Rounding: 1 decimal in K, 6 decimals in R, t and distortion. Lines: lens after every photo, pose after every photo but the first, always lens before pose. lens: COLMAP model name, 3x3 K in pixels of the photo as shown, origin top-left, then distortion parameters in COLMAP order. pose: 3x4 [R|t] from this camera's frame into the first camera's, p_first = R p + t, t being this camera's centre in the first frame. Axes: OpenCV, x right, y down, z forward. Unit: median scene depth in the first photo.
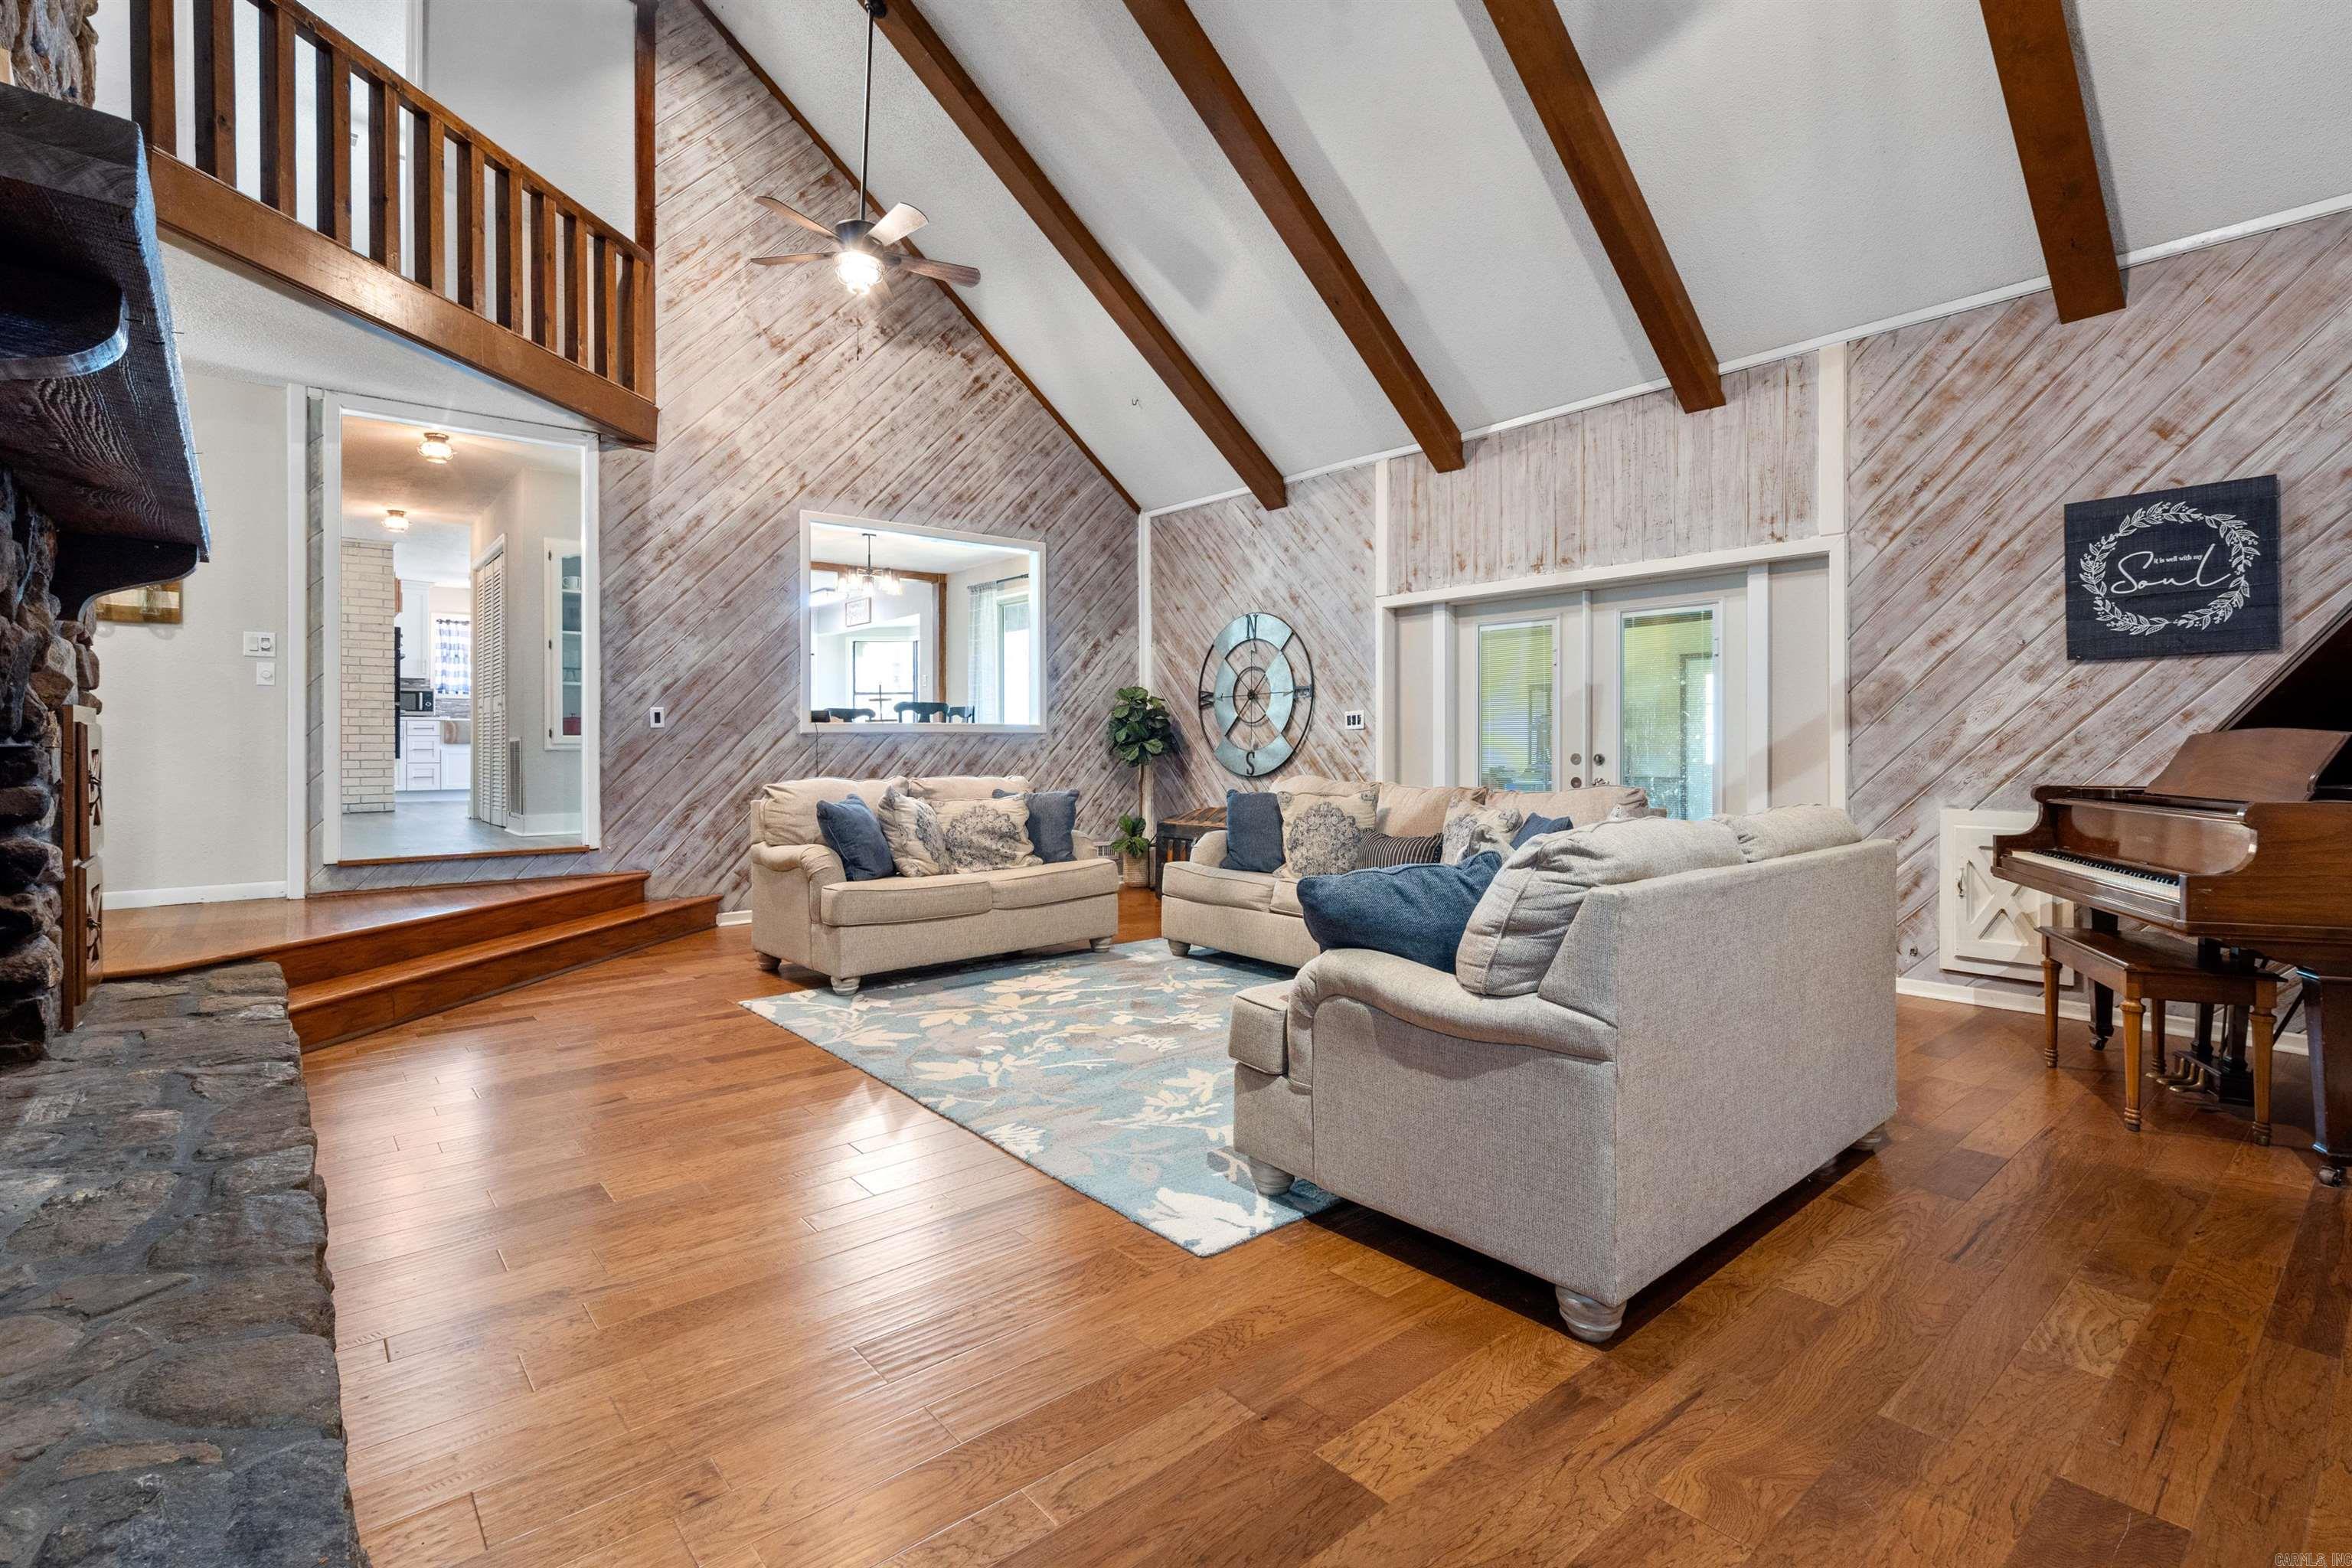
lens RADIAL K [[1078.3, 0, 1183.6], [0, 1078.3, 769.0], [0, 0, 1]] dist [-0.011576, 0.002819]
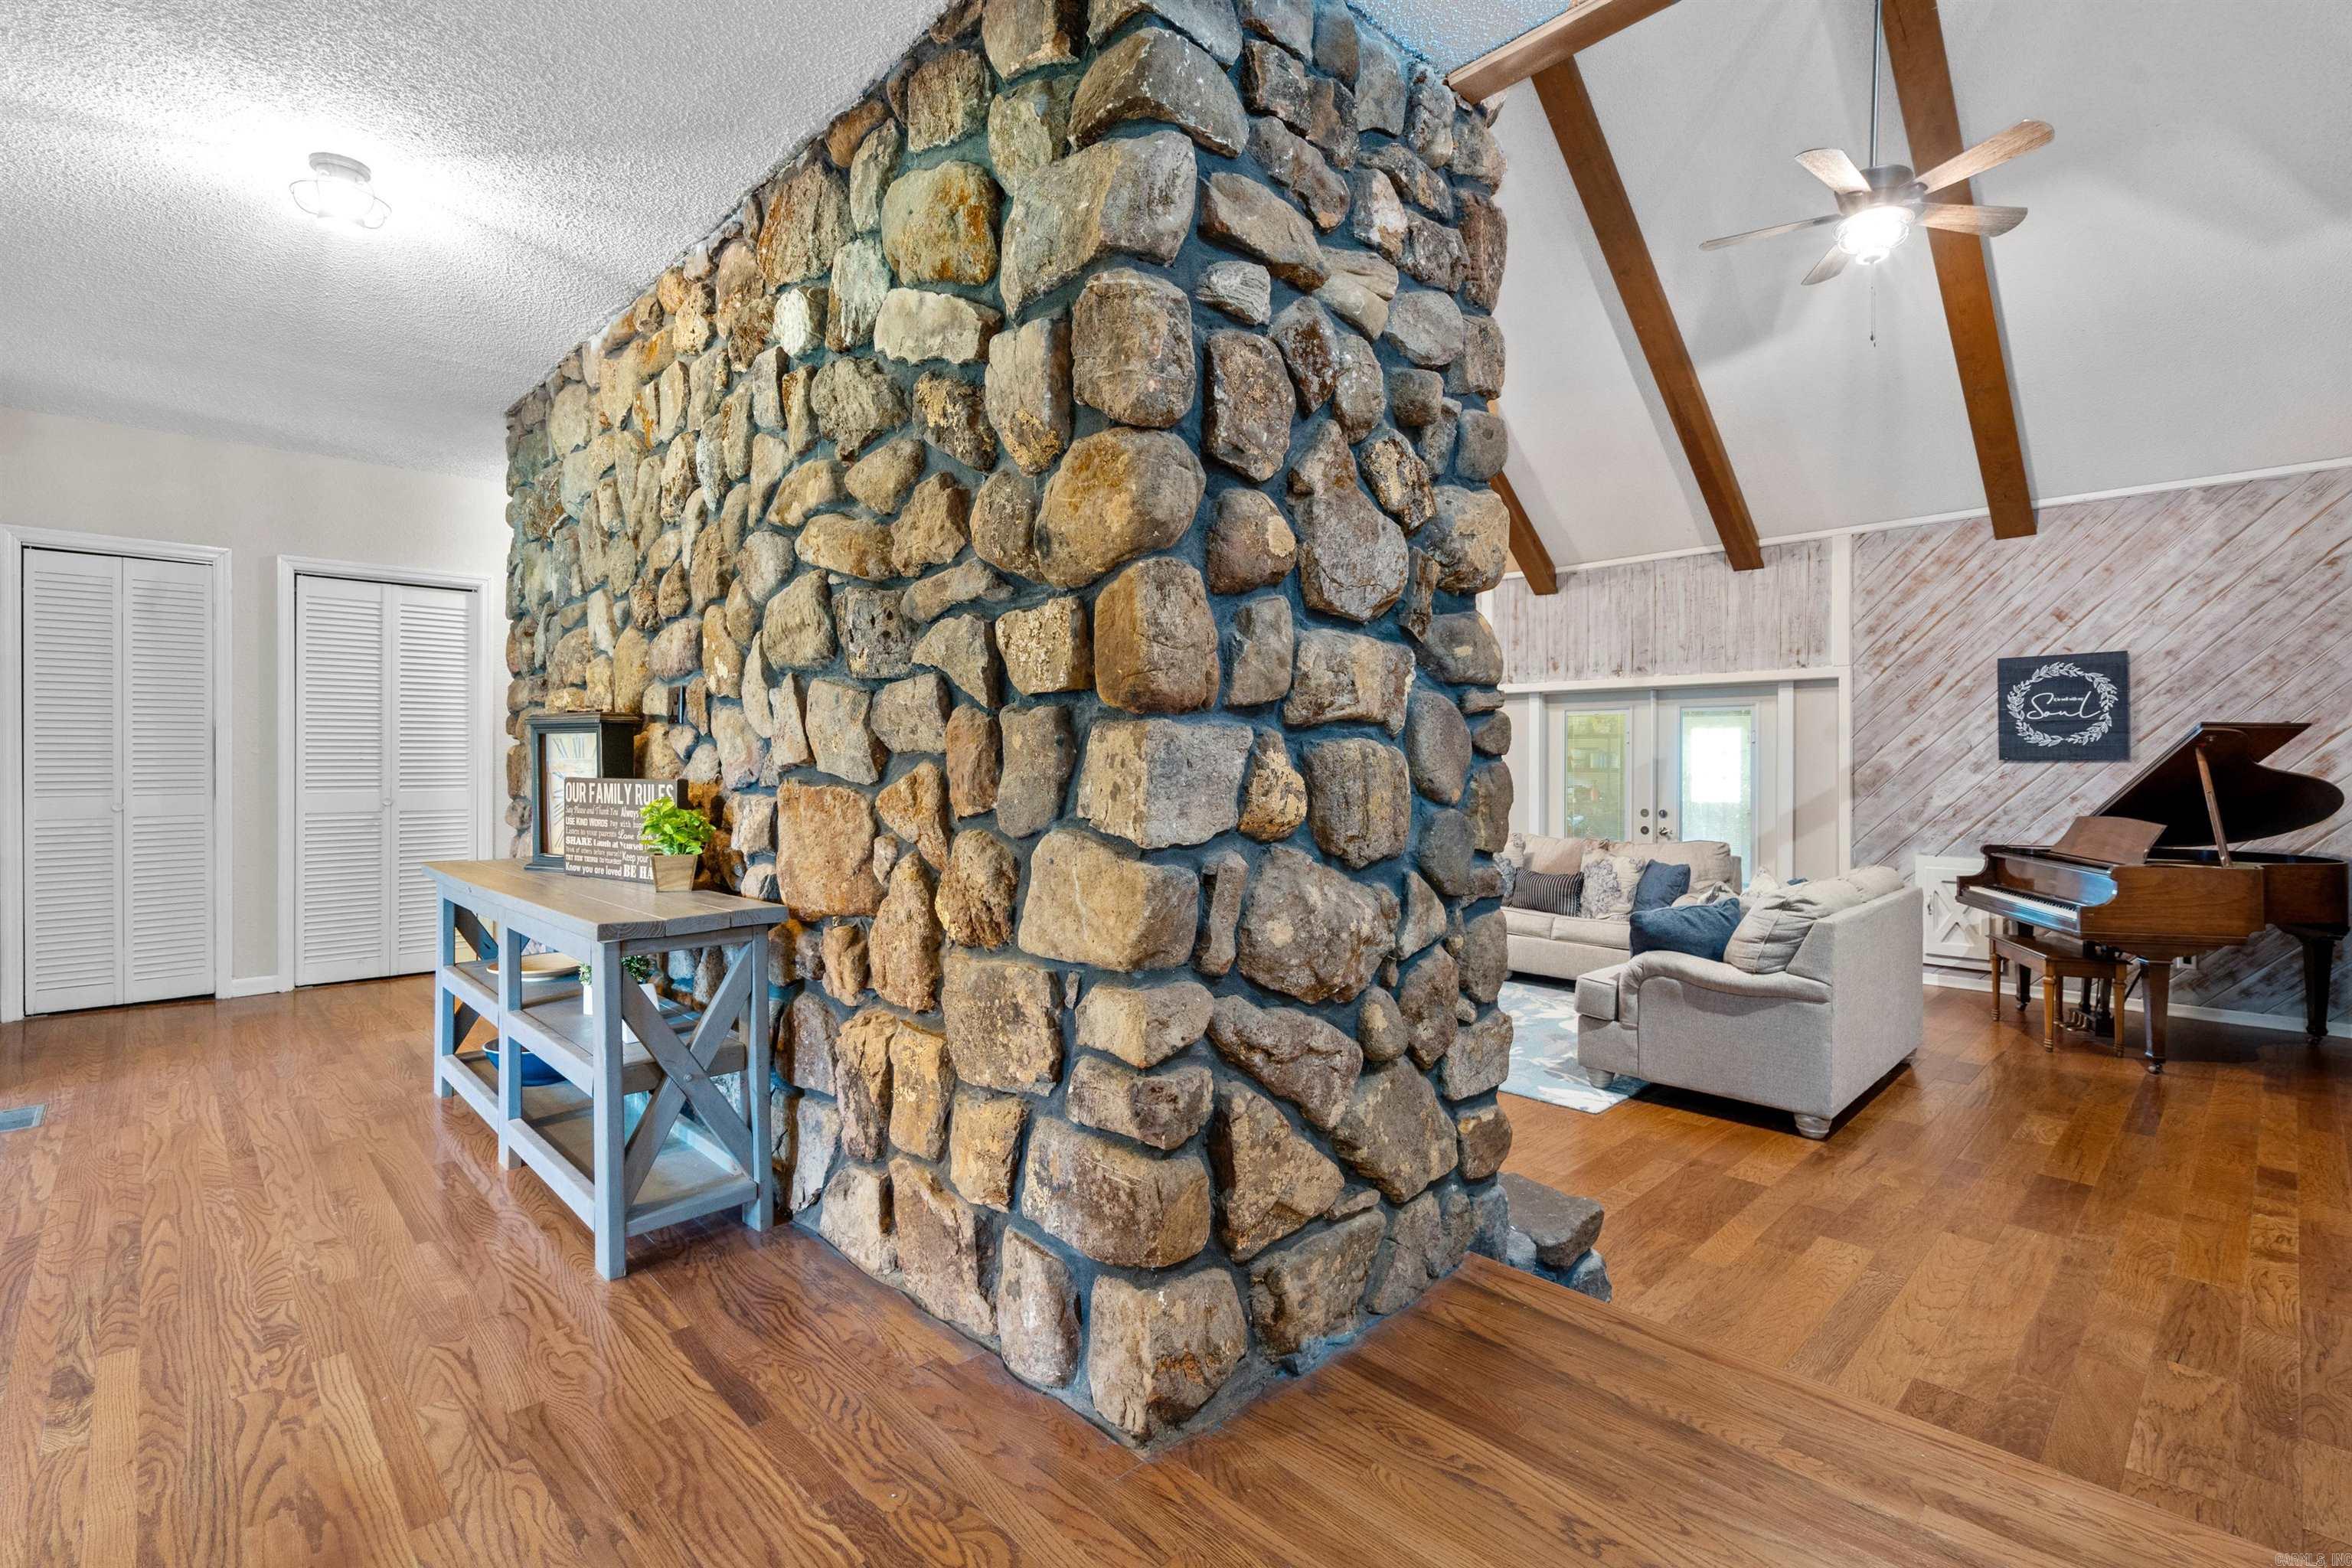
lens RADIAL K [[1078.3, 0, 1165.5], [0, 1078.3, 777.5], [0, 0, 1]] dist [-0.011576, 0.002819]
pose [[0.997901, 0.001740, 0.064736, -0.496609], [-0.001762, 0.999998, 0.000273, -0.079627], [-0.064736, -0.000386, 0.997902, -0.485093]]
